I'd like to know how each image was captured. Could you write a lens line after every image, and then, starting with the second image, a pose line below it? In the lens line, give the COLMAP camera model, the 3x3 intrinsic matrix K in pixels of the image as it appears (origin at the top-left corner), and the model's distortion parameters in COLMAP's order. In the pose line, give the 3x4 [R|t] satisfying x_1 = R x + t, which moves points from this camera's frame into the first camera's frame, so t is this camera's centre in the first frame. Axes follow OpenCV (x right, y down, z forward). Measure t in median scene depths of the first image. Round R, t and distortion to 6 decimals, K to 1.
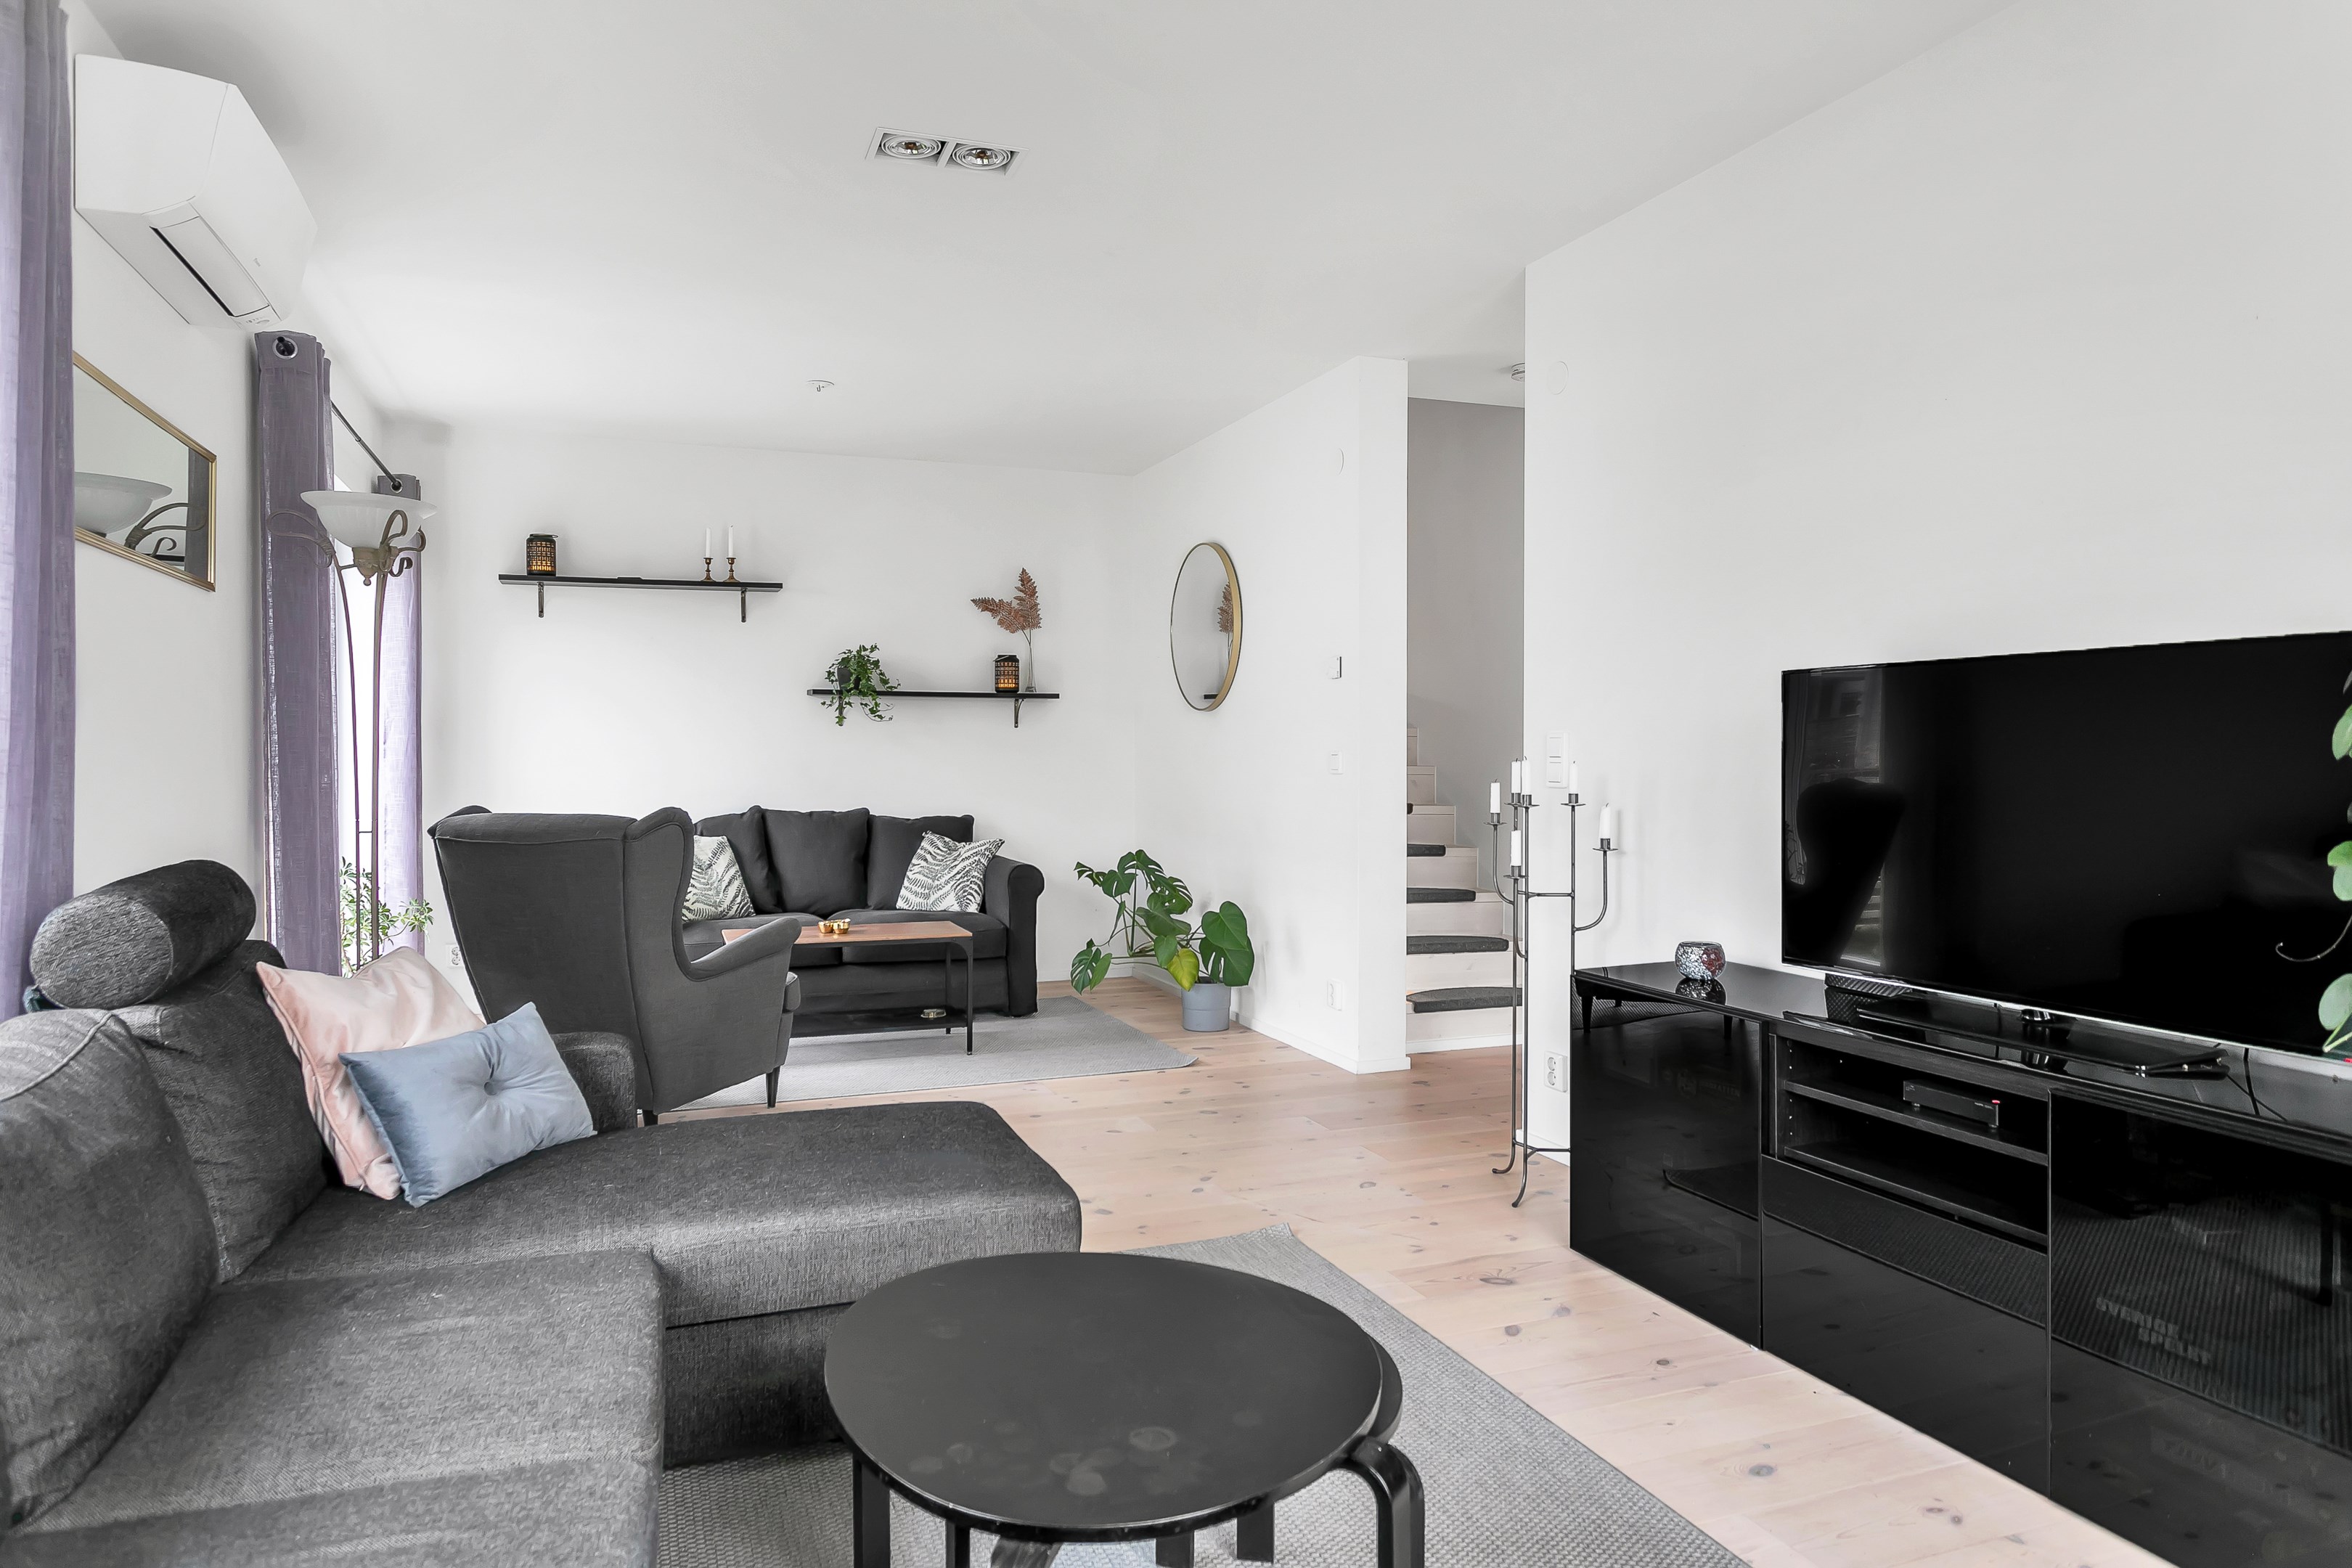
lens RADIAL K [[1452.4, 0, 1168.8], [0, 1452.4, 755.9], [0, 0, 1]] dist [-0.004449, 0.001720]
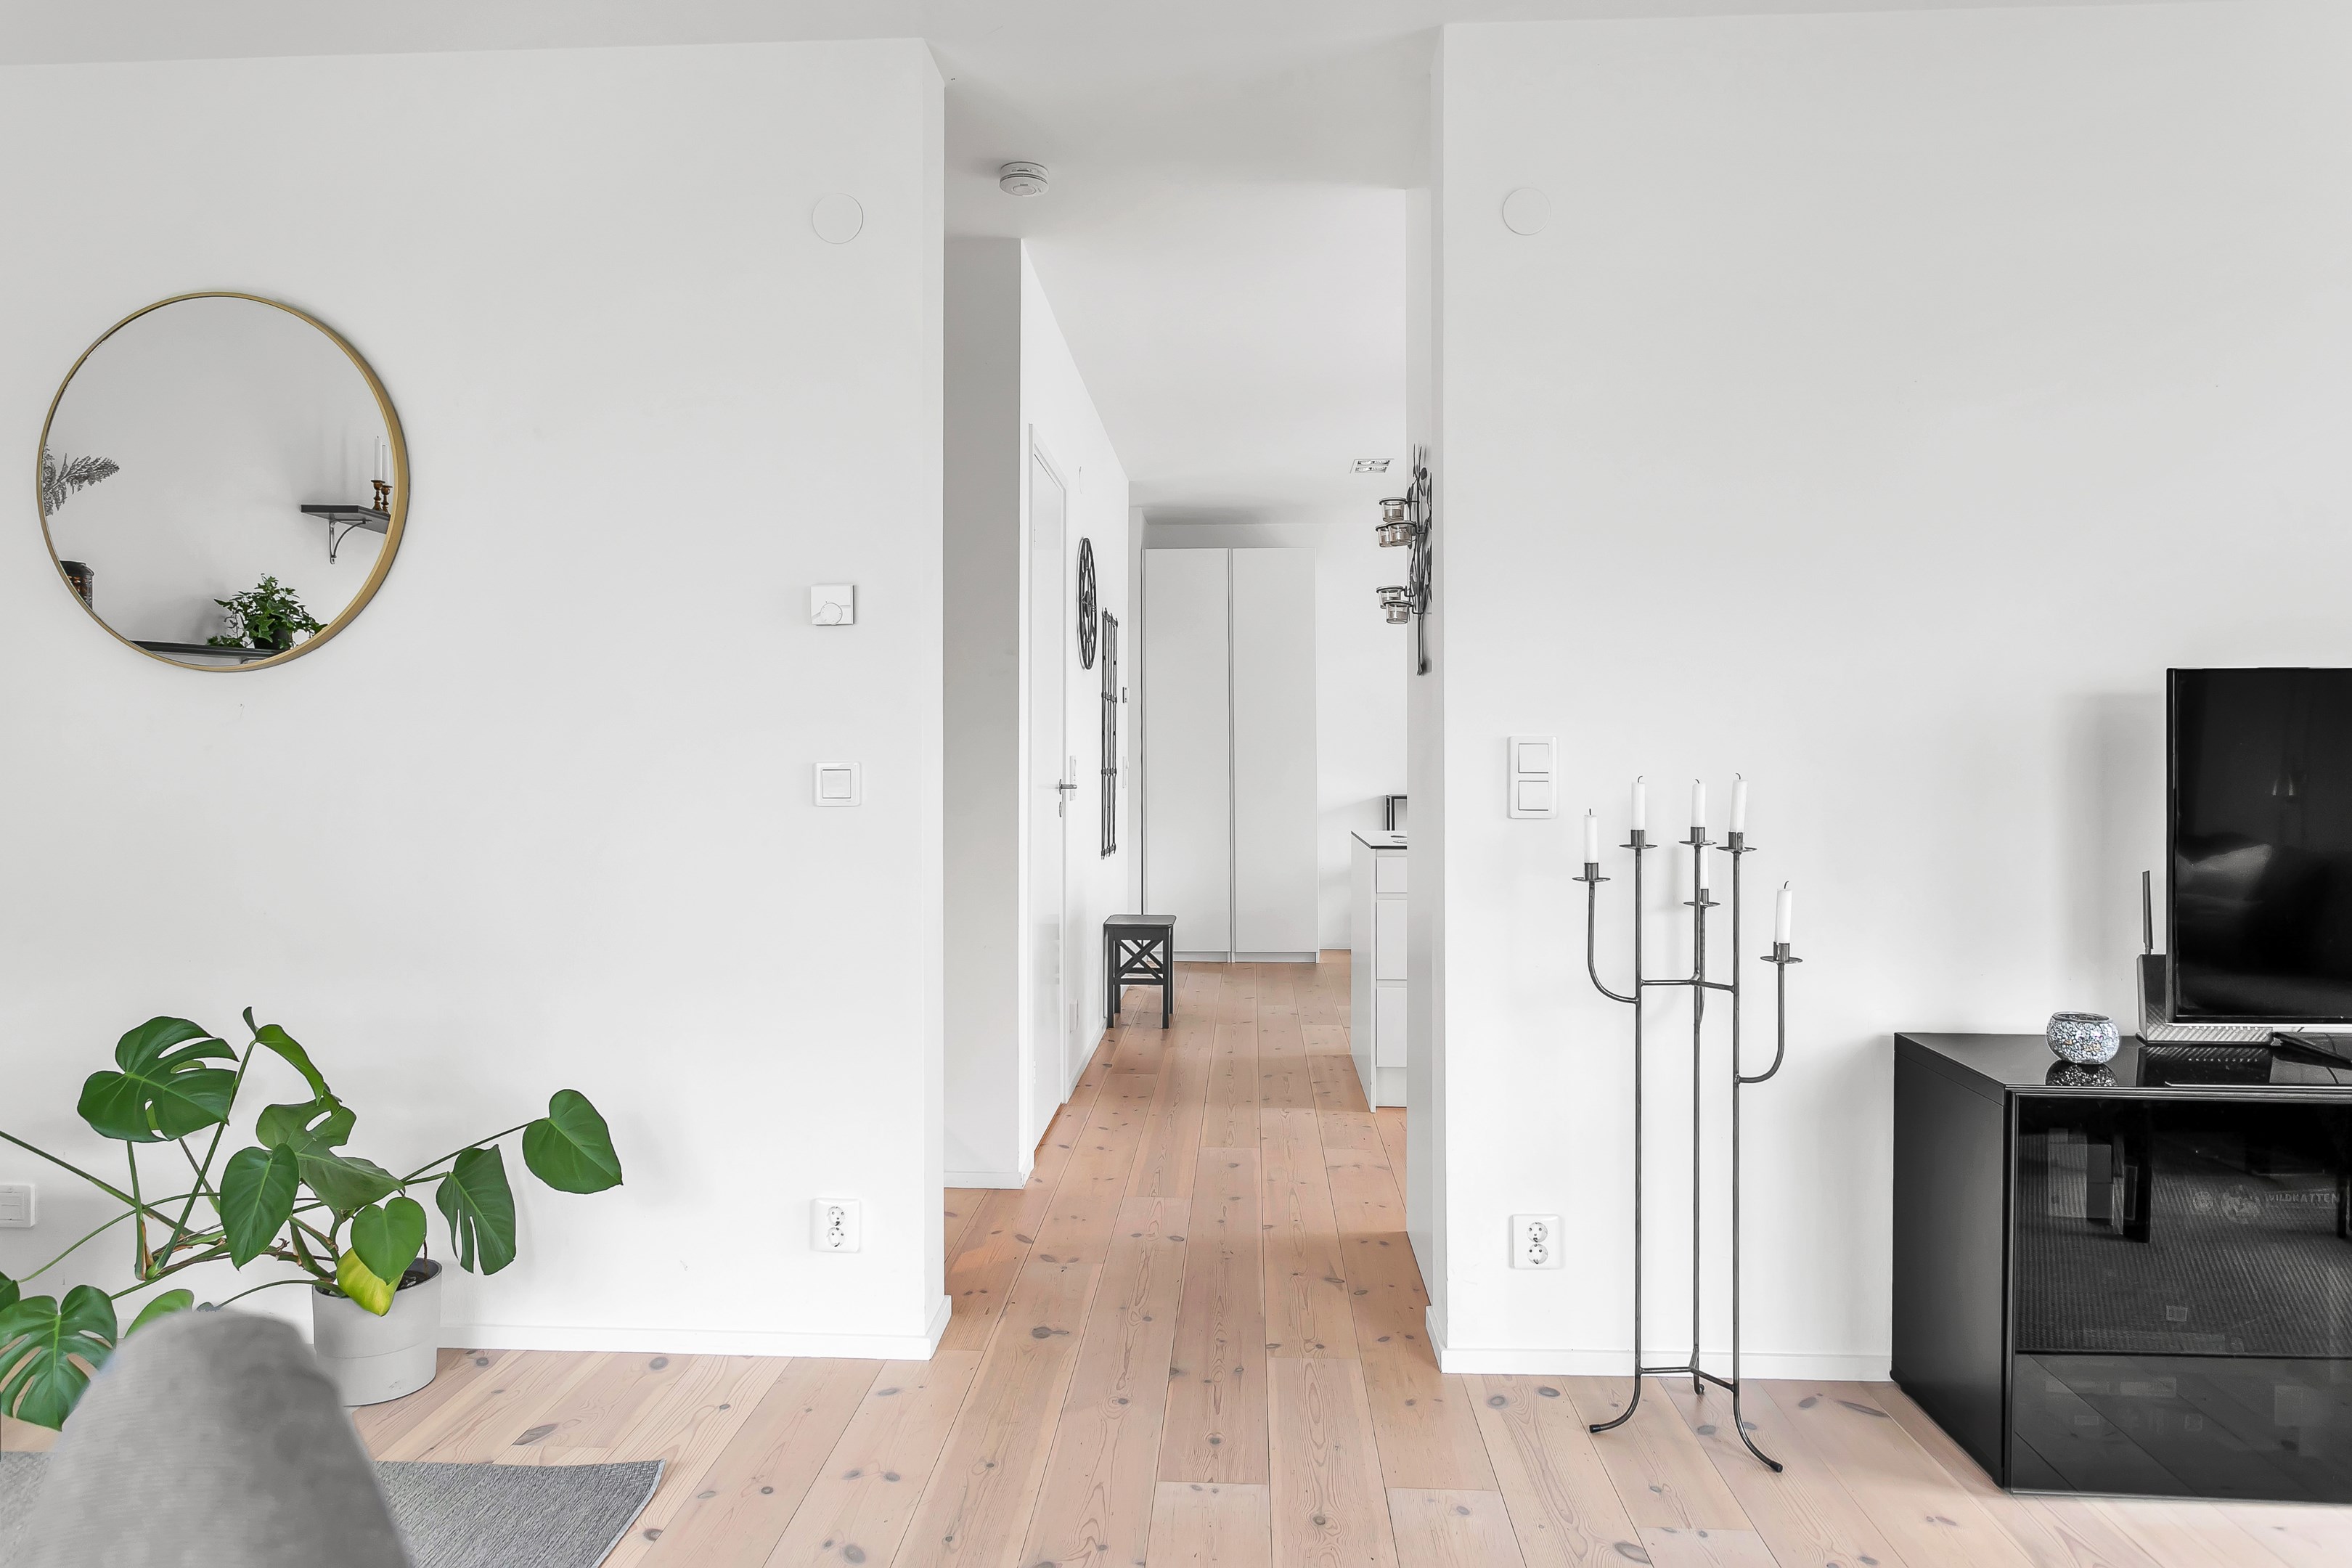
lens RADIAL K [[1452.4, 0, 1168.8], [0, 1452.4, 755.9], [0, 0, 1]] dist [-0.004449, 0.001720]
pose [[0.405899, -0.000767, 0.913917, -0.486188], [0.003758, 0.999993, -0.000830, -0.008208], [-0.913910, 0.003772, 0.405899, 1.040444]]
